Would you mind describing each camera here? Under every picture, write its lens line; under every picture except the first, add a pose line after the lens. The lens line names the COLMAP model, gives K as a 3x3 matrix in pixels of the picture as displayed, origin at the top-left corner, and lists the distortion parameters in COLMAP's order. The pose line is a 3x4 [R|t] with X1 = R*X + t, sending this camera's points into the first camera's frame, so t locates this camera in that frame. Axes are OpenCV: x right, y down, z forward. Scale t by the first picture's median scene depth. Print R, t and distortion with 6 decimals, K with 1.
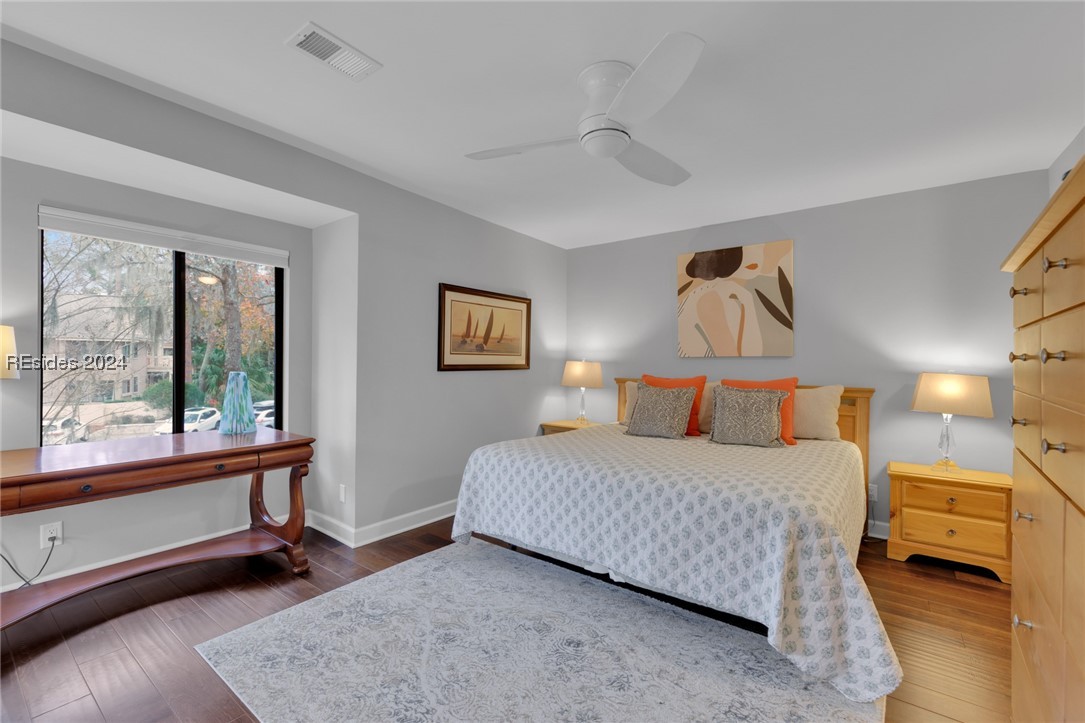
lens RADIAL K [[477.6, 0, 543.9], [0, 477.6, 356.3], [0, 0, 1]] dist [0.008314, -0.000697]
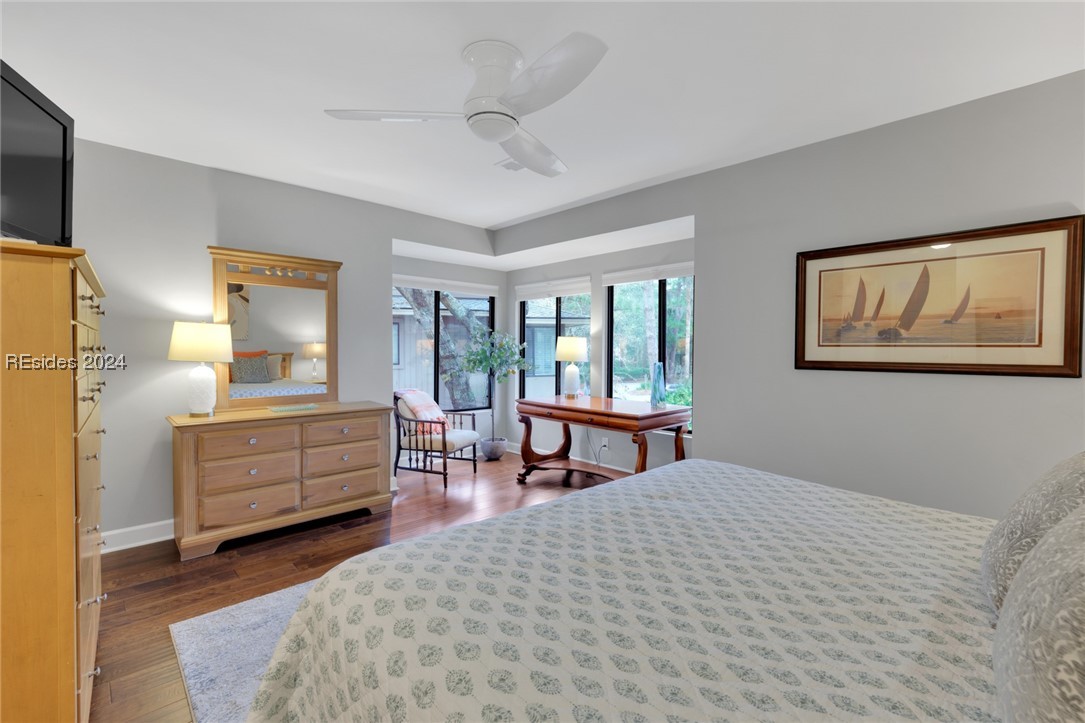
lens RADIAL K [[477.6, 0, 543.7], [0, 477.6, 358.0], [0, 0, 1]] dist [0.008314, -0.000697]
pose [[-0.165904, 0.004731, -0.986130, 0.607423], [-0.004171, 0.999976, 0.005499, 0.011890], [0.986133, 0.005025, -0.165881, 0.724440]]
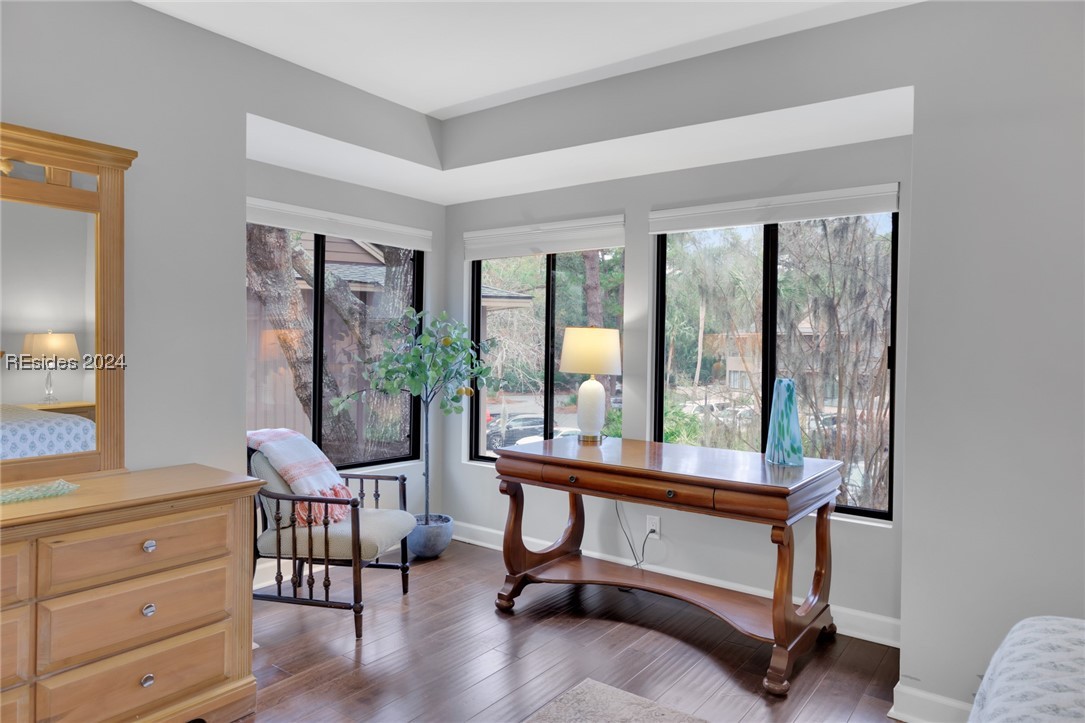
lens RADIAL K [[704.6, 0, 540.9], [0, 704.6, 359.9], [0, 0, 1]] dist [-0.000877, 0.008401]
pose [[0.002461, 0.006185, -0.999978, 0.330056], [-0.009953, 0.999931, 0.006160, 0.001883], [0.999947, 0.009937, 0.002522, 0.506685]]
